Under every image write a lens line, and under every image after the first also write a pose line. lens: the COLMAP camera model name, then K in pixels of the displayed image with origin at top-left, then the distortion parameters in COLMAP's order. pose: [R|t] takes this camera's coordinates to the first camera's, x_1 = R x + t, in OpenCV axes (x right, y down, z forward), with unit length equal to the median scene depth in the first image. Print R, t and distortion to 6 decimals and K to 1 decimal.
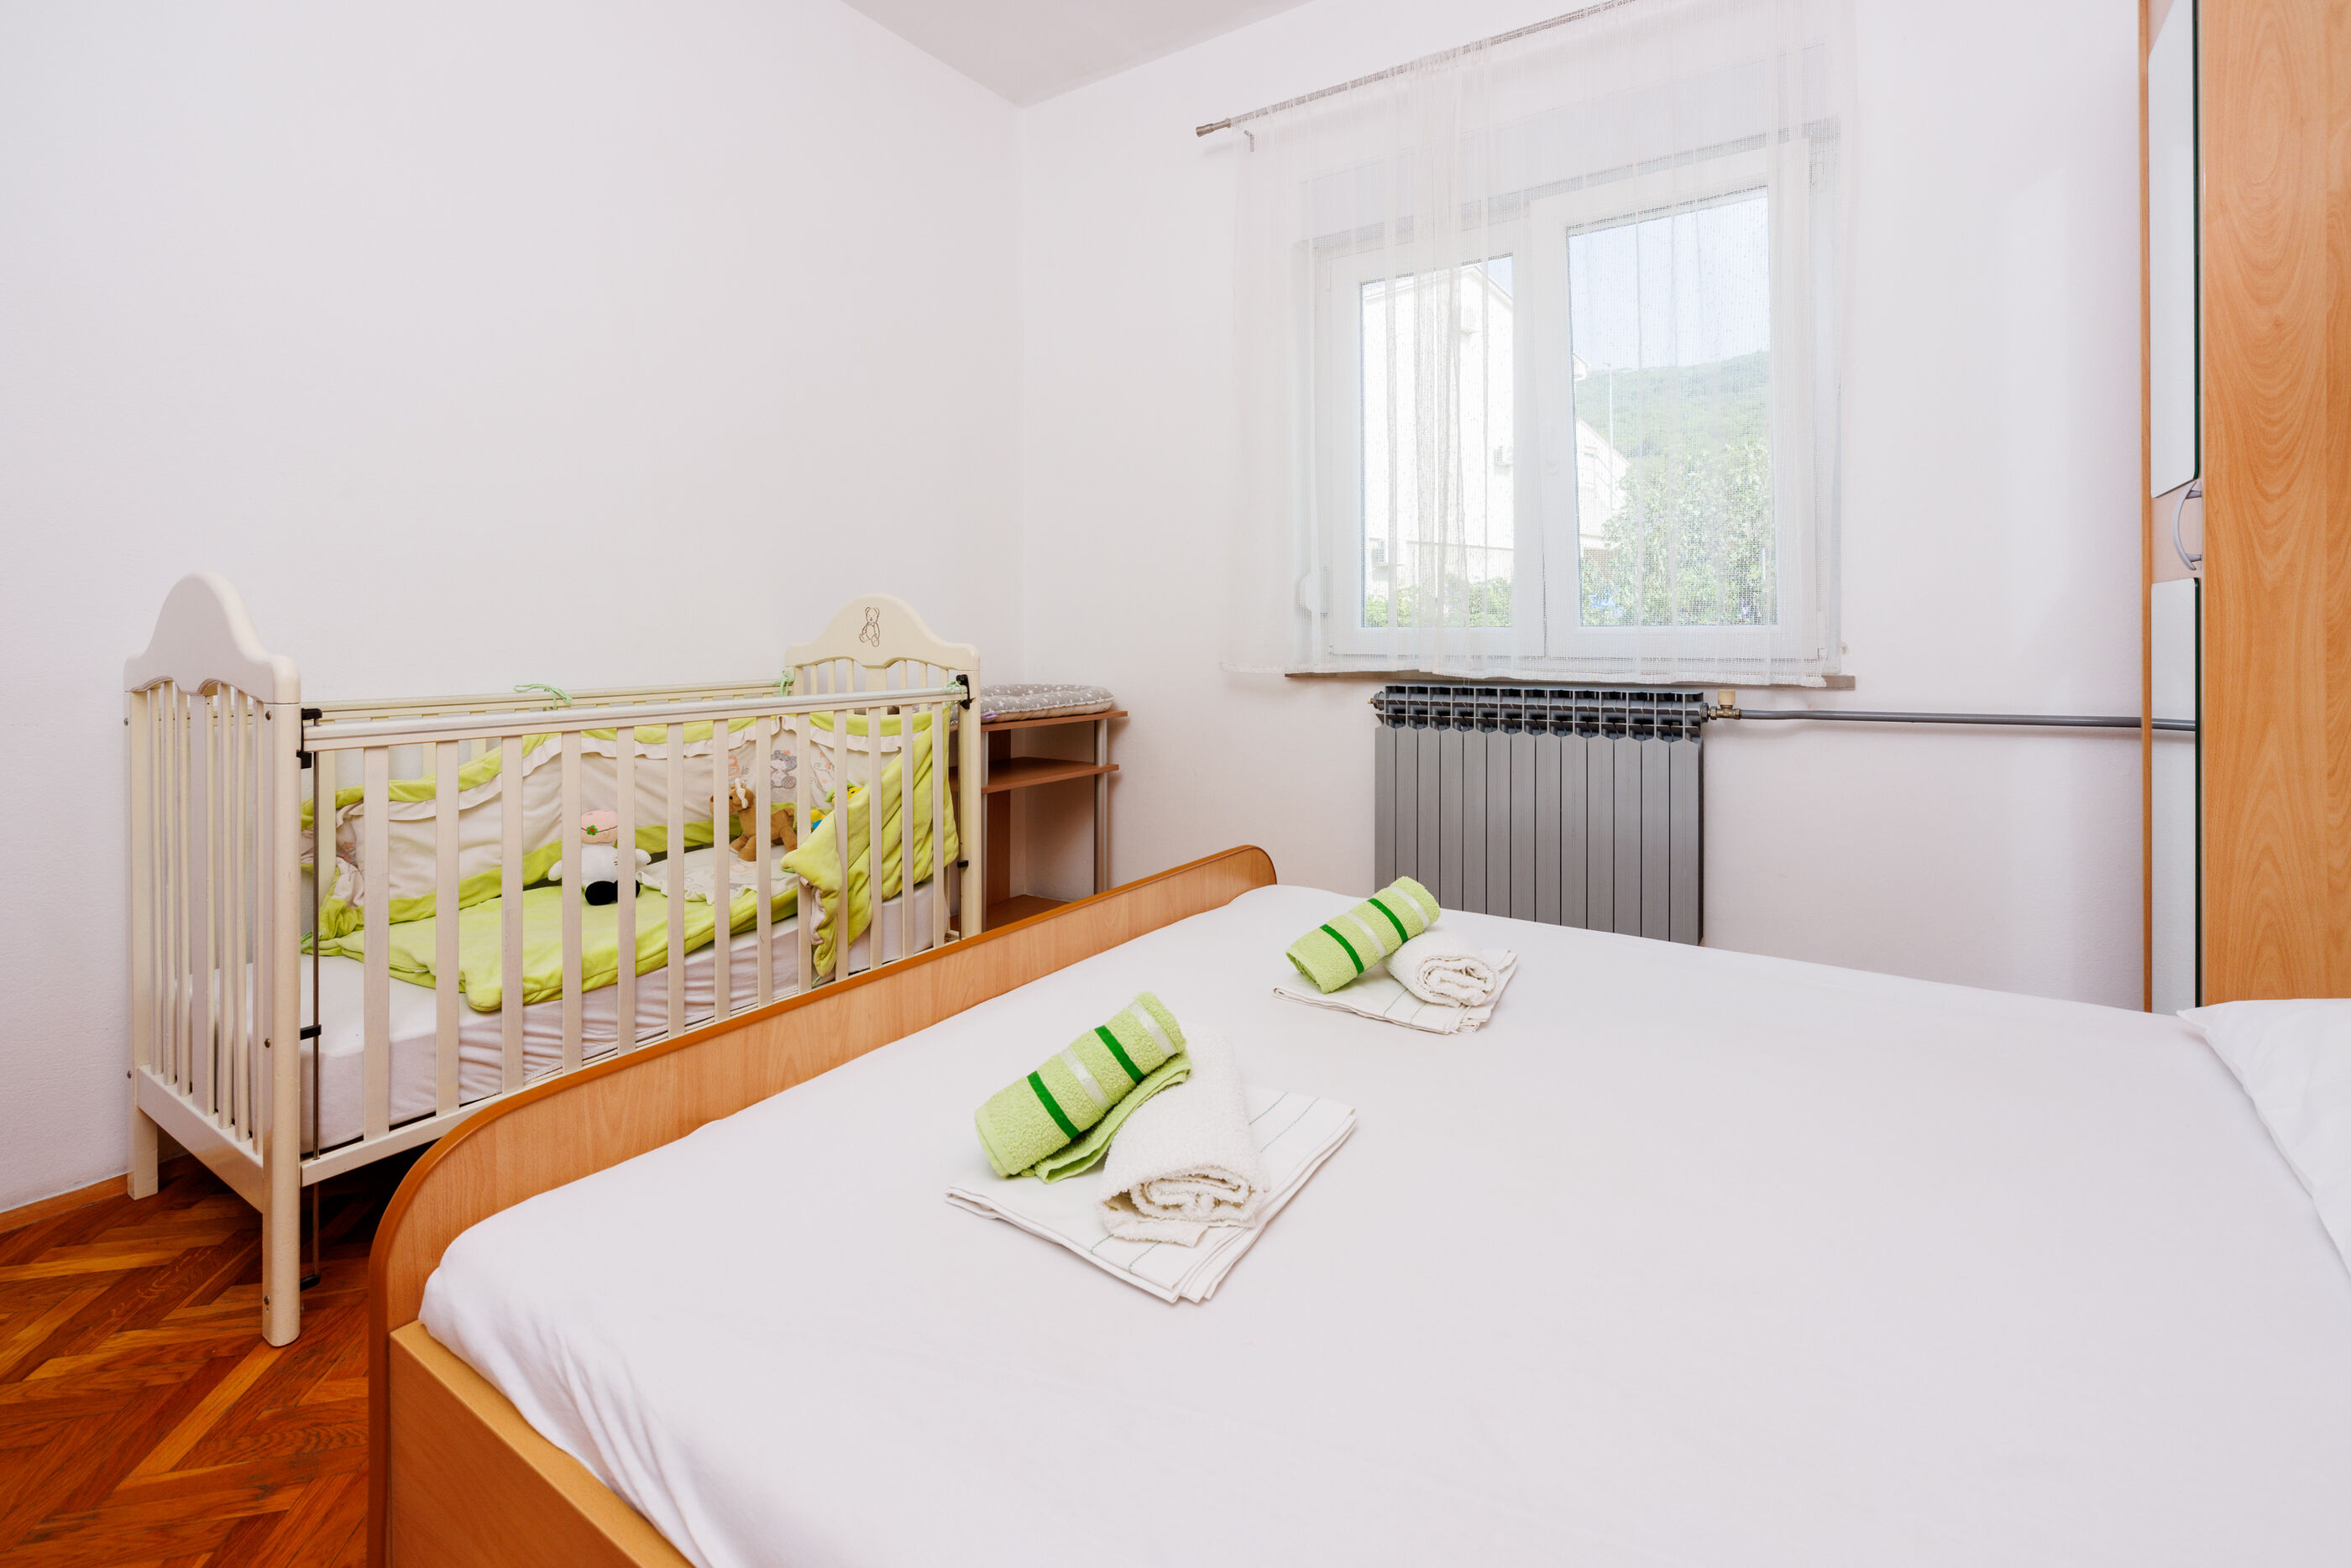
lens RADIAL K [[1024.6, 0, 1172.3], [0, 1024.6, 637.2], [0, 0, 1]] dist [-0.001179, -0.000080]
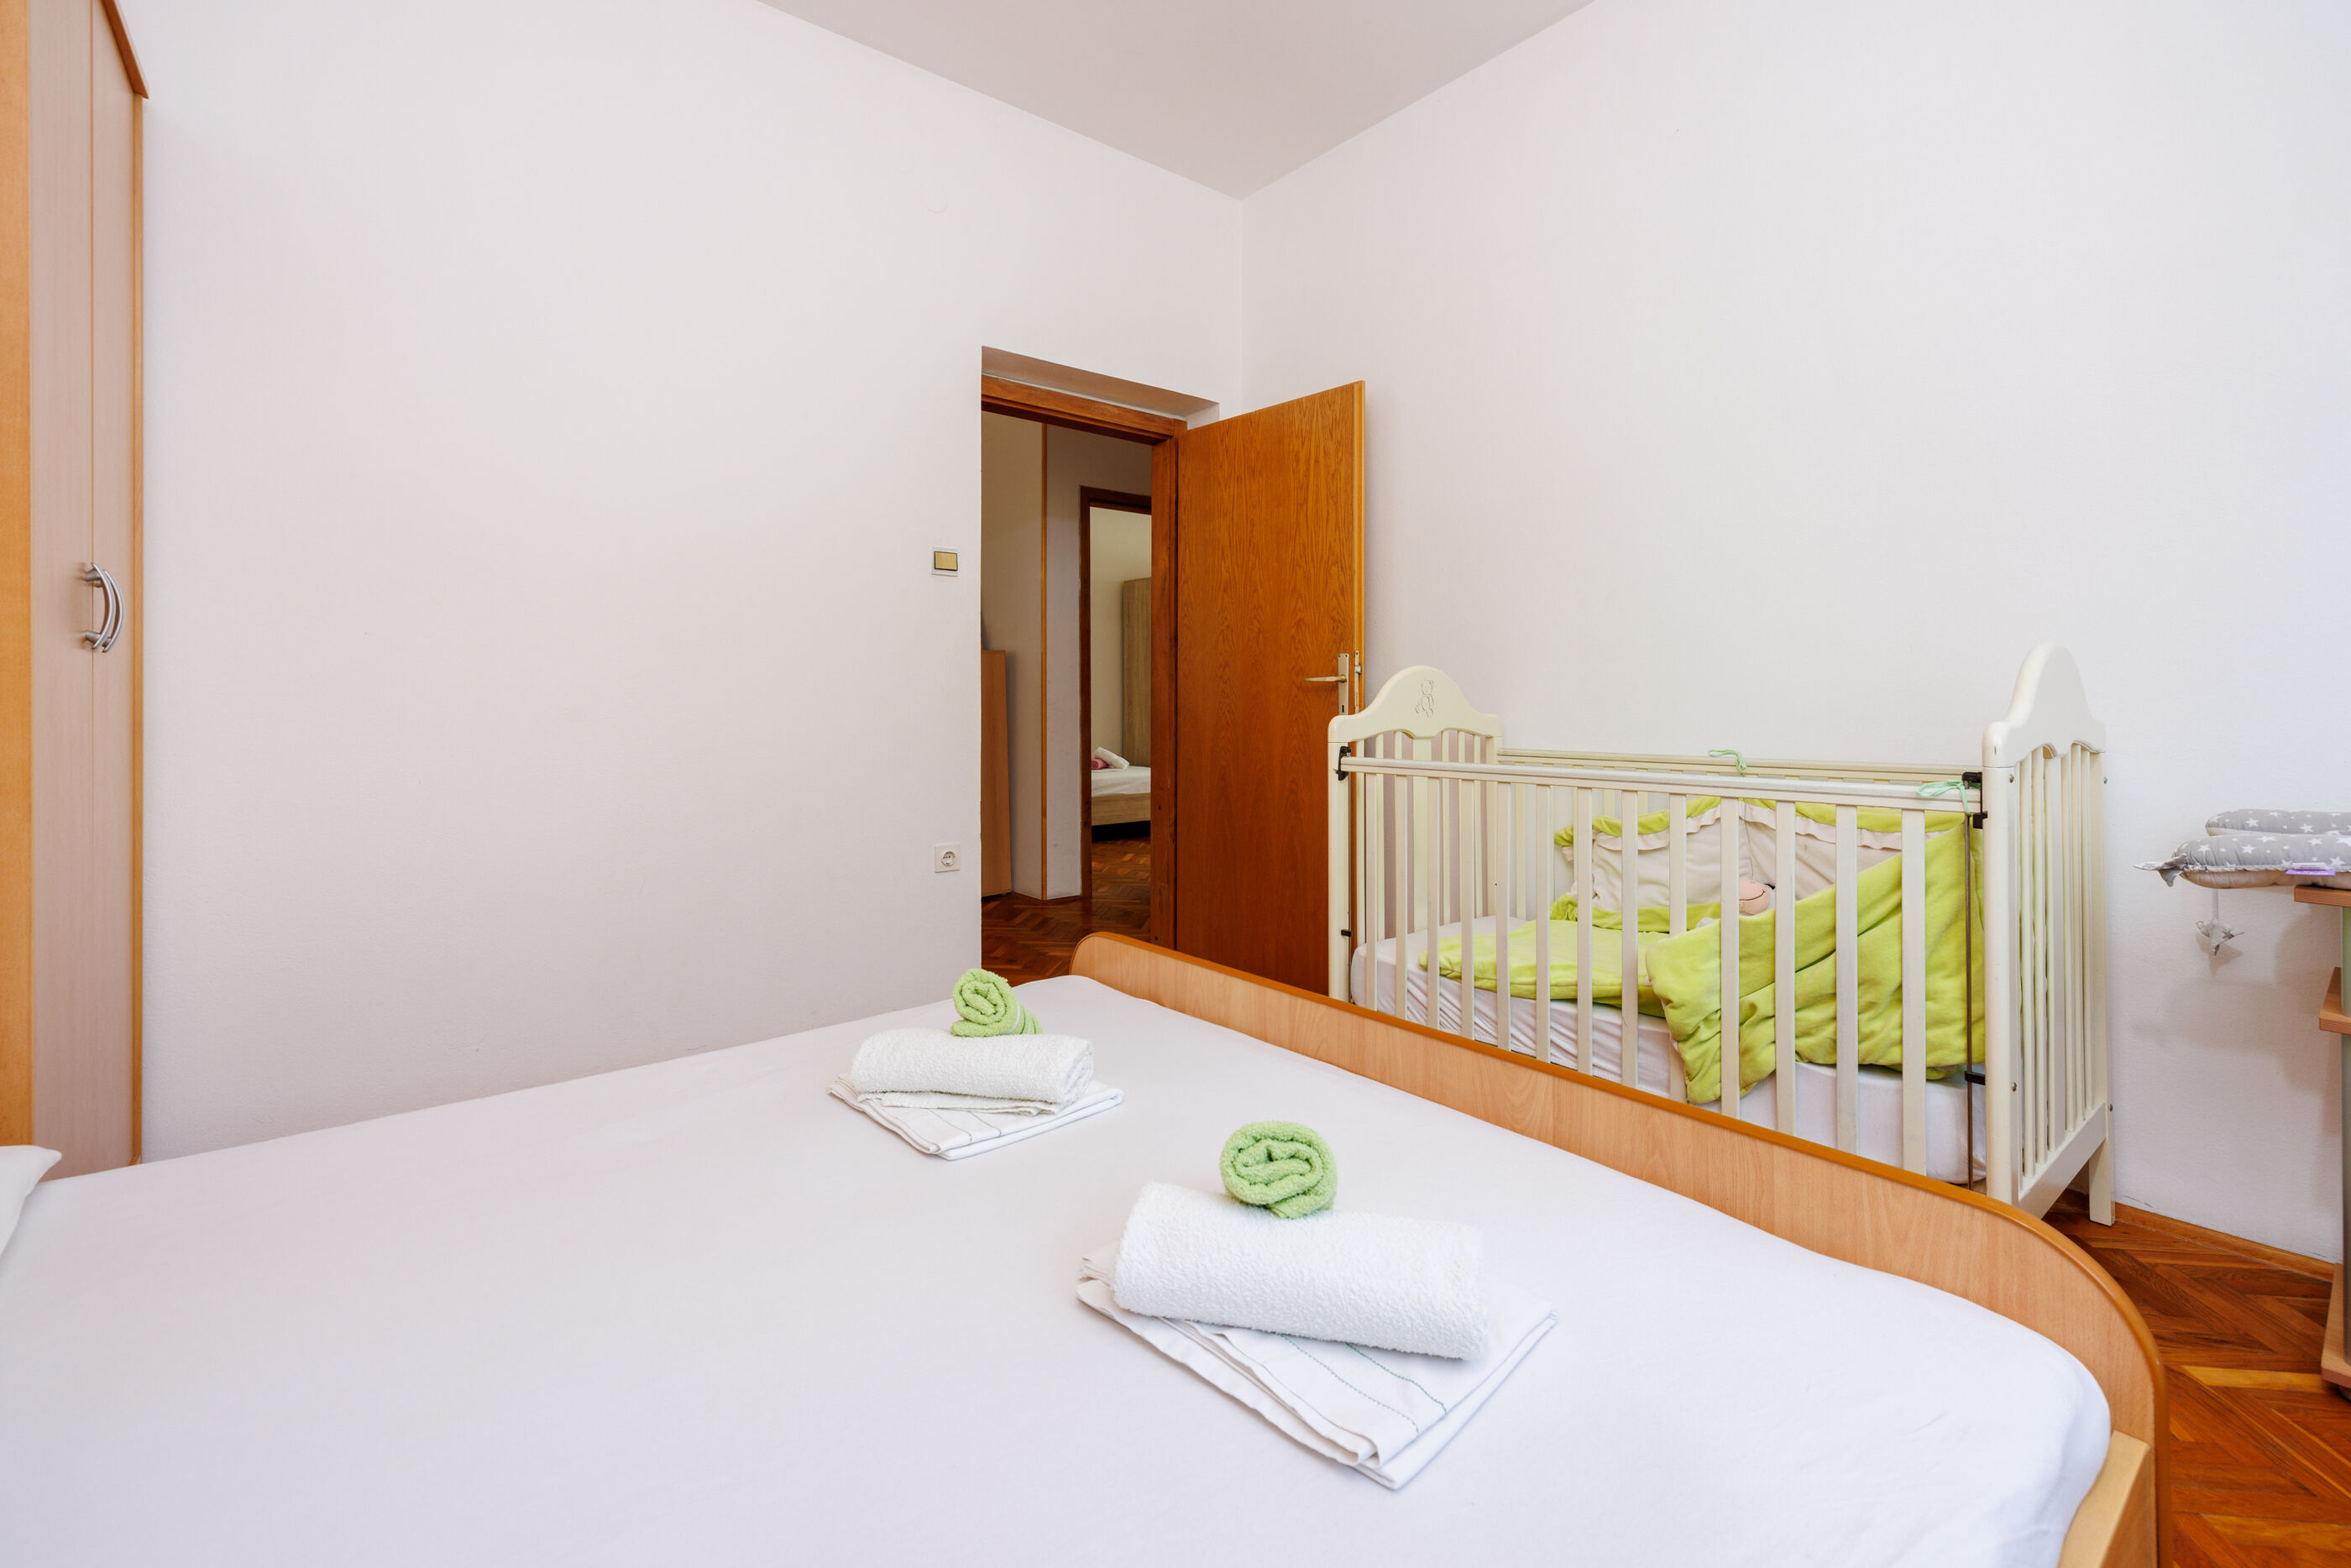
lens RADIAL K [[1041.4, 0, 1166.6], [0, 1041.4, 653.2], [0, 0, 1]] dist [0.005282, 0.000758]
pose [[-0.304605, -0.038712, -0.951692, 0.607402], [0.001850, 0.999148, -0.041234, -0.011173], [0.952477, -0.014321, -0.304274, 0.800234]]
